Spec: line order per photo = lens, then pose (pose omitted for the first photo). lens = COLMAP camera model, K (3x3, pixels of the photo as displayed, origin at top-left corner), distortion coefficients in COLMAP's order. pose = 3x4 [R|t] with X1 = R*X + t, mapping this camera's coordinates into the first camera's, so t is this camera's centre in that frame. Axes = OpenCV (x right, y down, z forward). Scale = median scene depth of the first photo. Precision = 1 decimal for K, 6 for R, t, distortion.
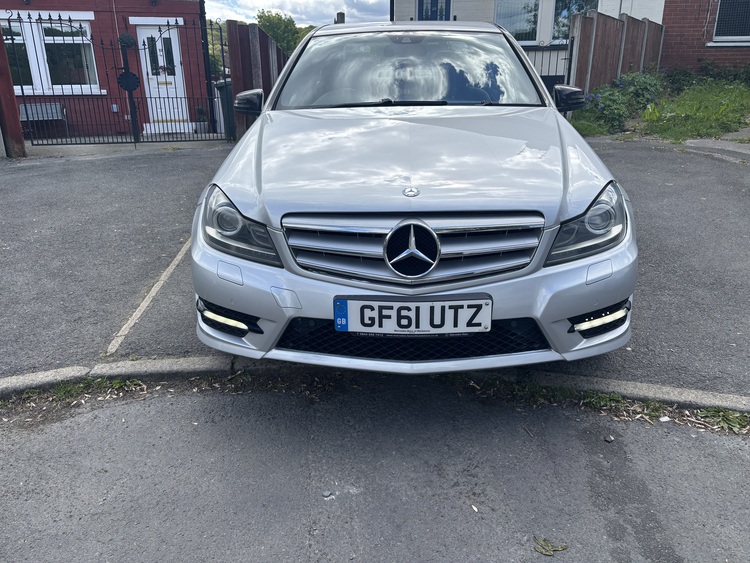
lens RADIAL K [[558.2, 0, 375.0], [0, 558.2, 281.5], [0, 0, 1]] dist [0.053754, -0.059209]
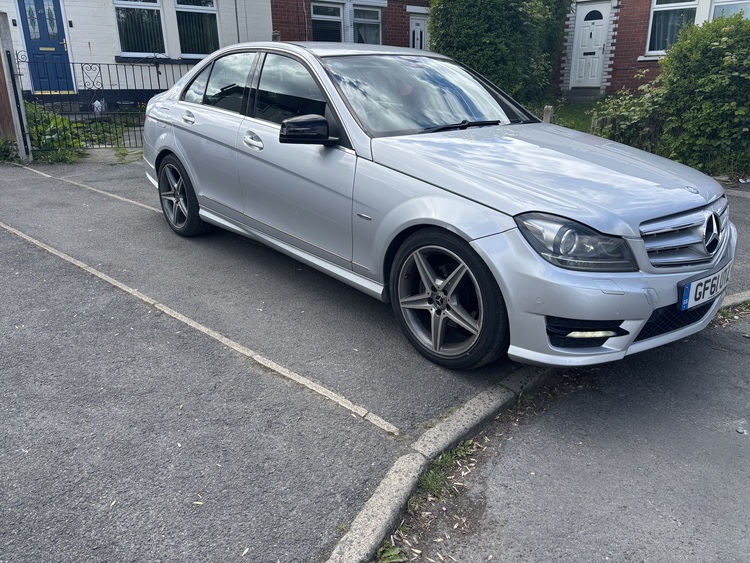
lens RADIAL K [[558.2, 0, 375.0], [0, 558.2, 281.5], [0, 0, 1]] dist [0.053754, -0.059209]
pose [[0.730358, -0.220313, 0.646559, -1.151116], [0.231442, 0.970383, 0.069216, -0.183321], [-0.642659, 0.099088, 0.759717, 0.421892]]
